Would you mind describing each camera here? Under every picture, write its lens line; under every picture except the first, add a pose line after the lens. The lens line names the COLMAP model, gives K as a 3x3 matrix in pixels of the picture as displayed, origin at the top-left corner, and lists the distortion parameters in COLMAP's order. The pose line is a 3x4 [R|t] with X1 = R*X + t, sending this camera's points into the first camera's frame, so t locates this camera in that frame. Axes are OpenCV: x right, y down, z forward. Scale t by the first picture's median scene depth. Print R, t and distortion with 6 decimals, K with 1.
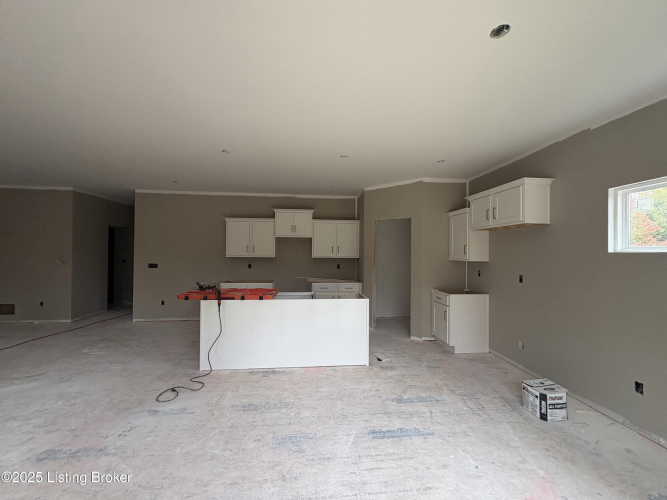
lens RADIAL K [[263.5, 0, 334.3], [0, 263.5, 249.8], [0, 0, 1]] dist [0.001993, -0.001191]
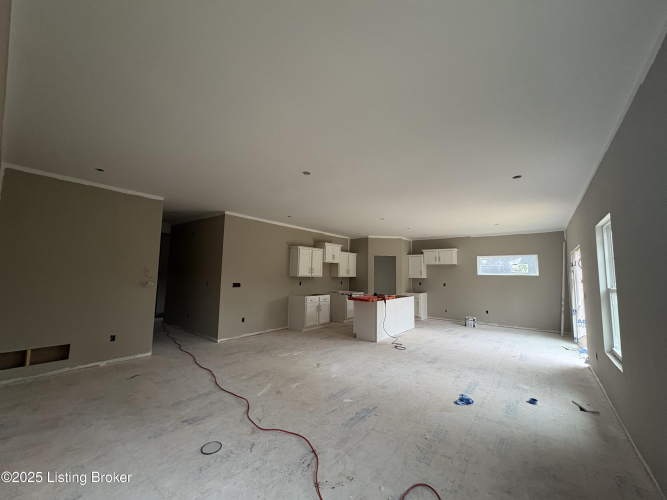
lens RADIAL K [[263.5, 0, 335.4], [0, 263.5, 249.9], [0, 0, 1]] dist [0.001993, -0.001191]
pose [[0.691999, 0.070179, 0.718479, -1.212828], [-0.018500, 0.996661, -0.079533, -0.003036], [-0.721661, 0.041744, 0.690987, -0.016266]]
